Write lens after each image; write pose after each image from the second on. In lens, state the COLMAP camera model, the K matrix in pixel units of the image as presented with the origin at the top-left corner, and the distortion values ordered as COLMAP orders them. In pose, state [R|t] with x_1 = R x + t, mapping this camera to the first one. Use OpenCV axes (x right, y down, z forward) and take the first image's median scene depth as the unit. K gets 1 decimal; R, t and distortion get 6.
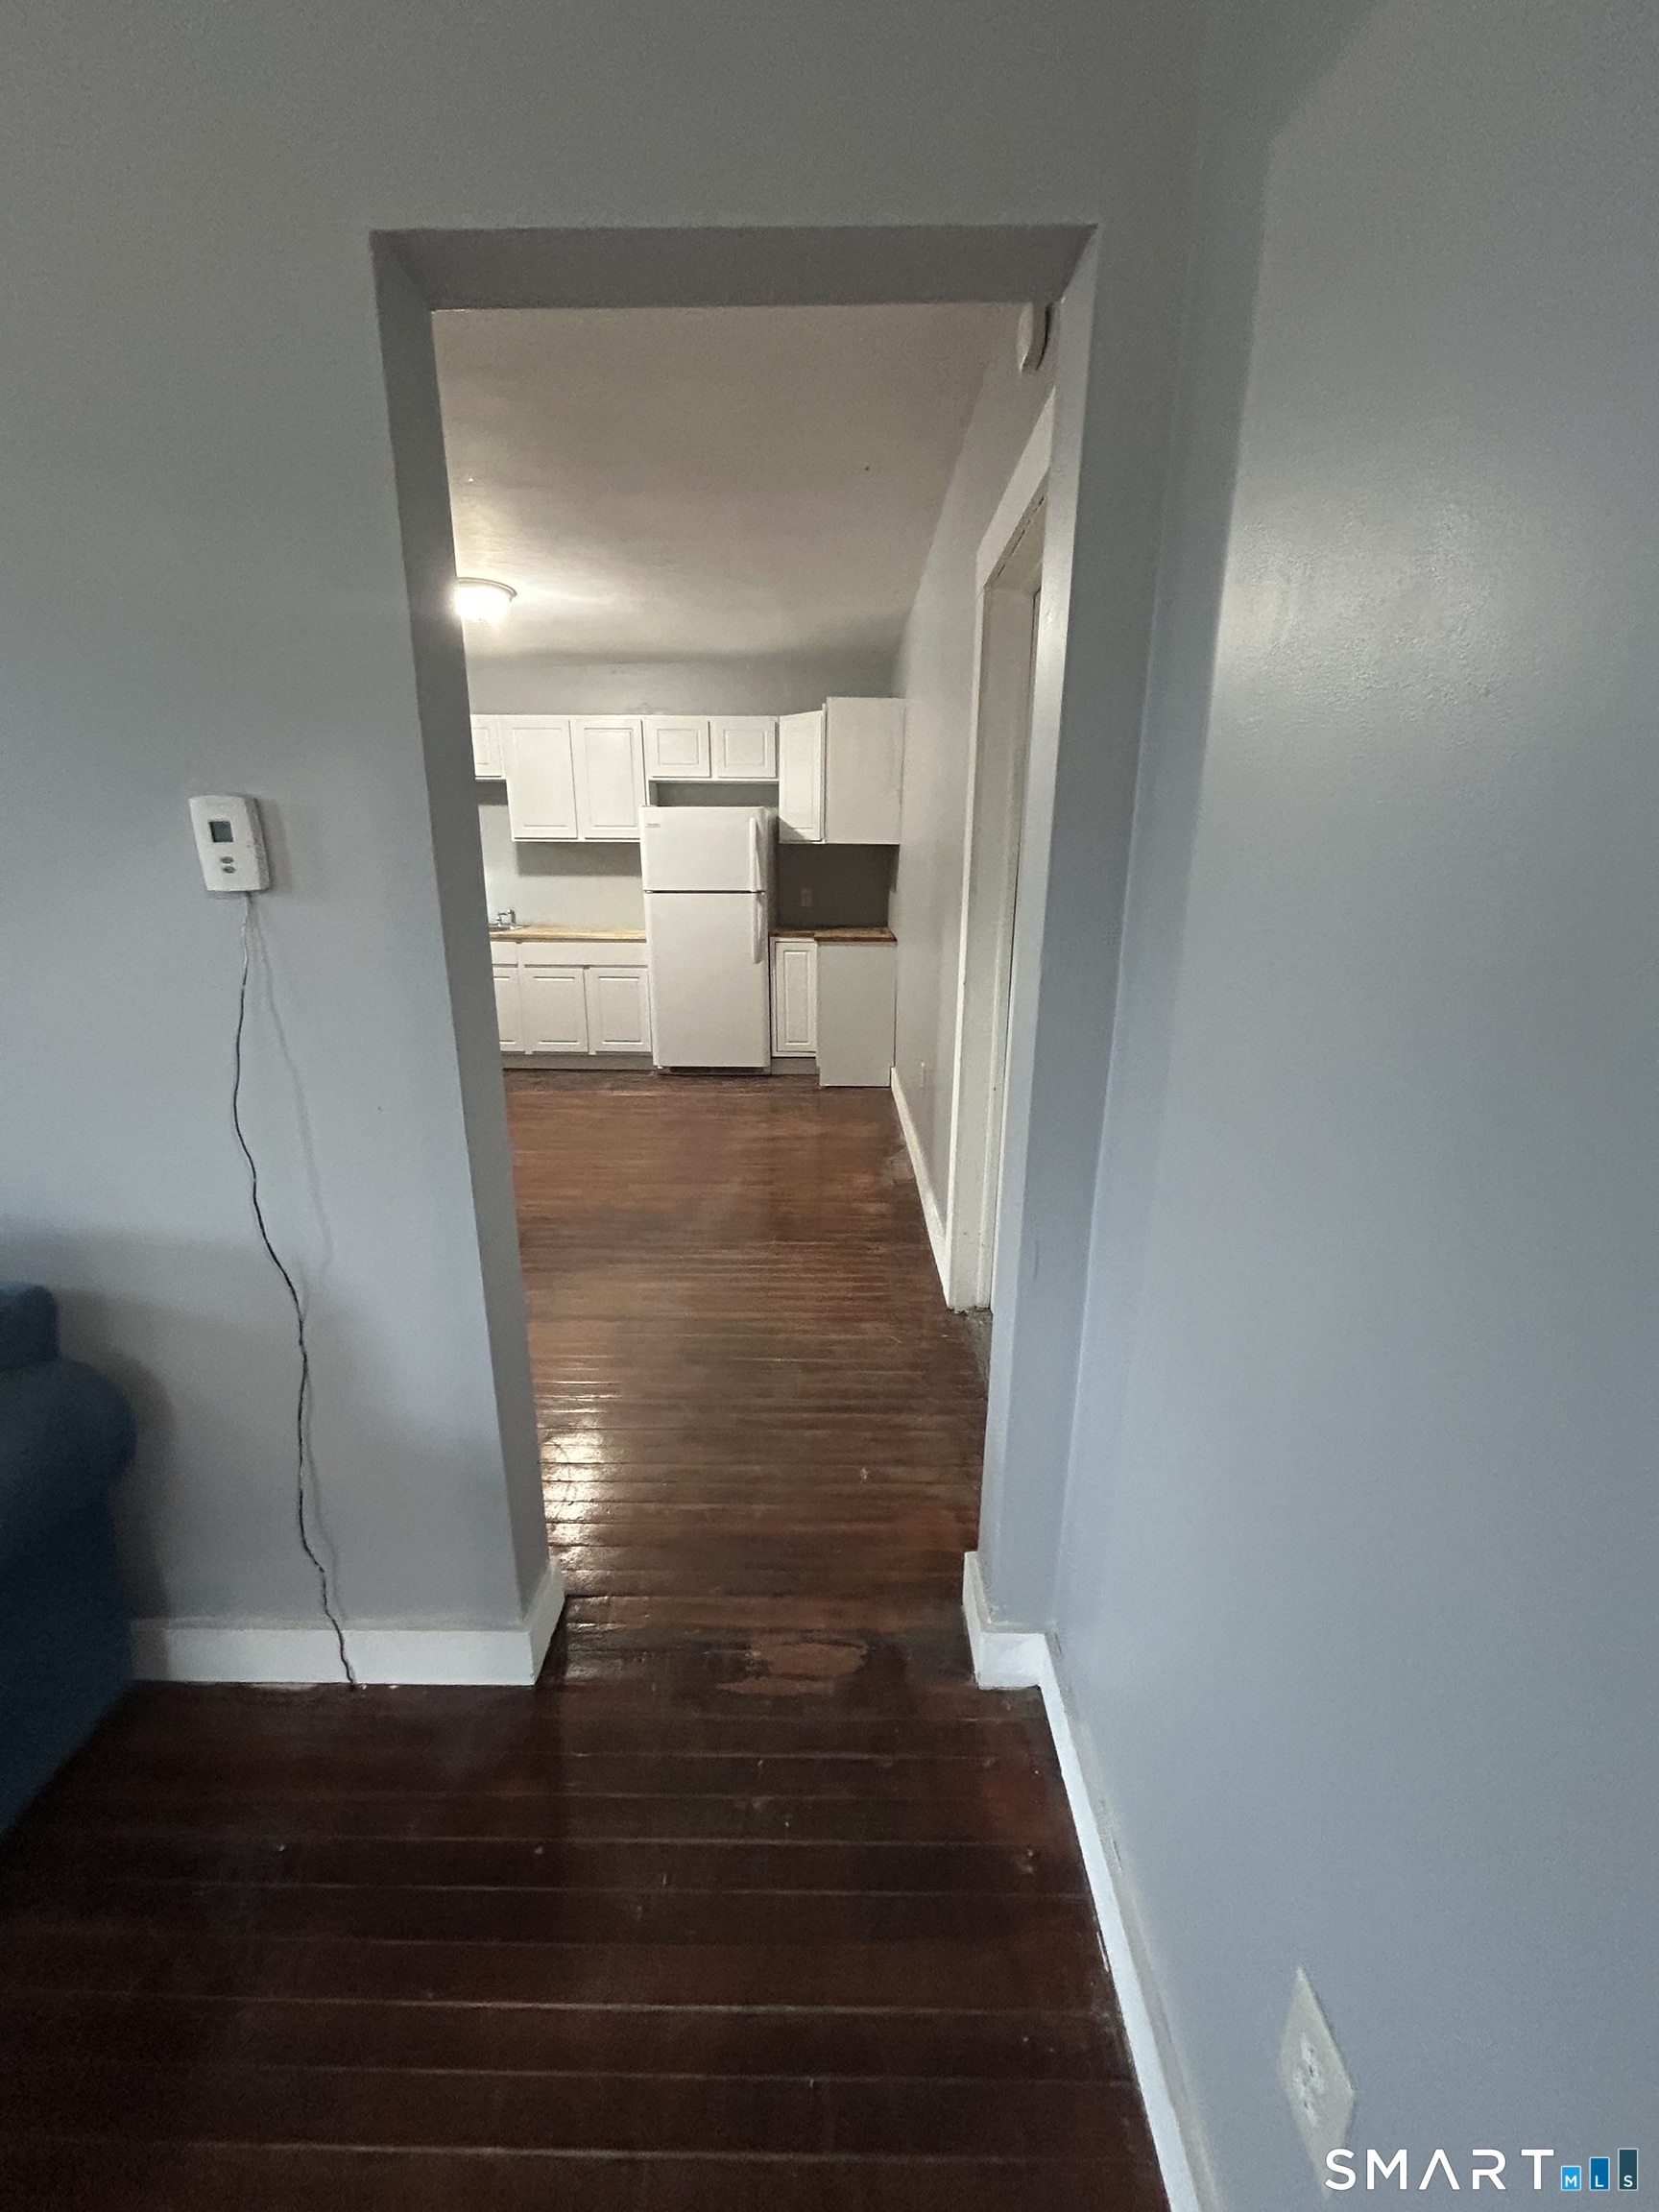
lens RADIAL K [[910.9, 0, 827.3], [0, 910.9, 1109.6], [0, 0, 1]] dist [-0.000080, 0.000006]
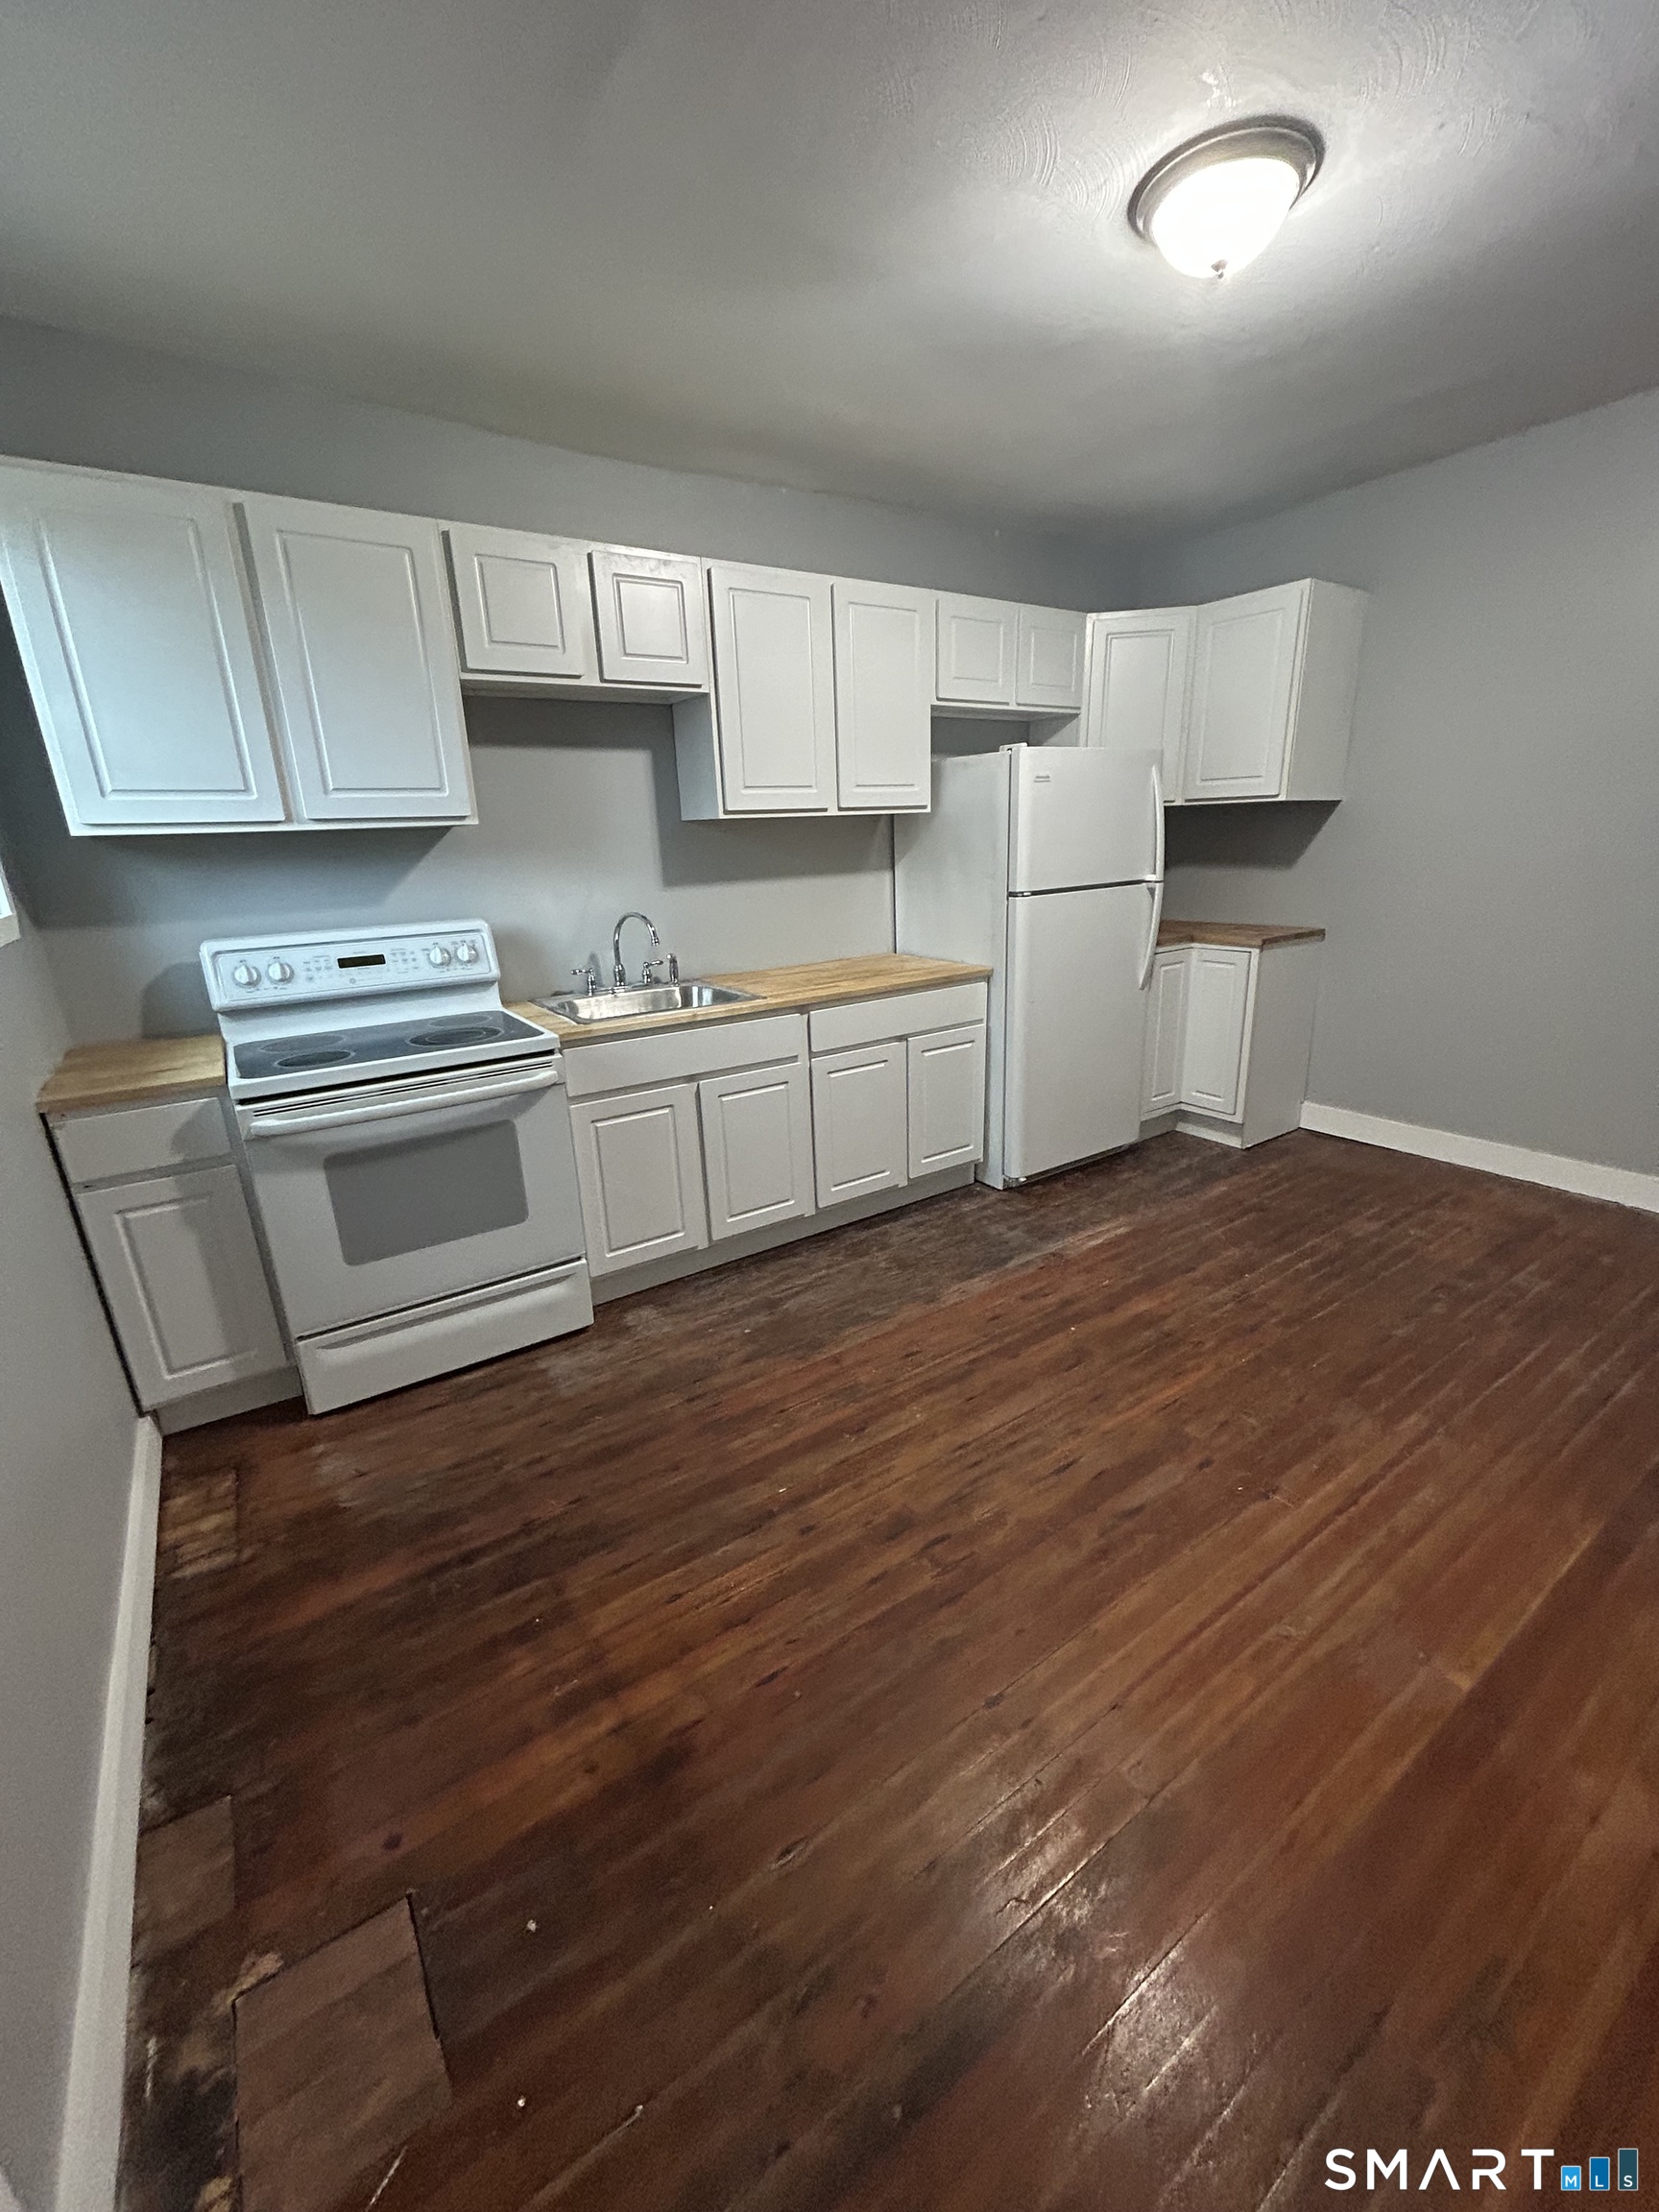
lens RADIAL K [[886.2, 0, 834.0], [0, 886.2, 1114.3], [0, 0, 1]] dist [-0.000875, -0.000064]
pose [[0.818598, -0.203235, 0.537209, -0.614847], [0.201714, 0.977454, 0.062416, -0.157563], [-0.537782, 0.057269, 0.841137, 0.584016]]
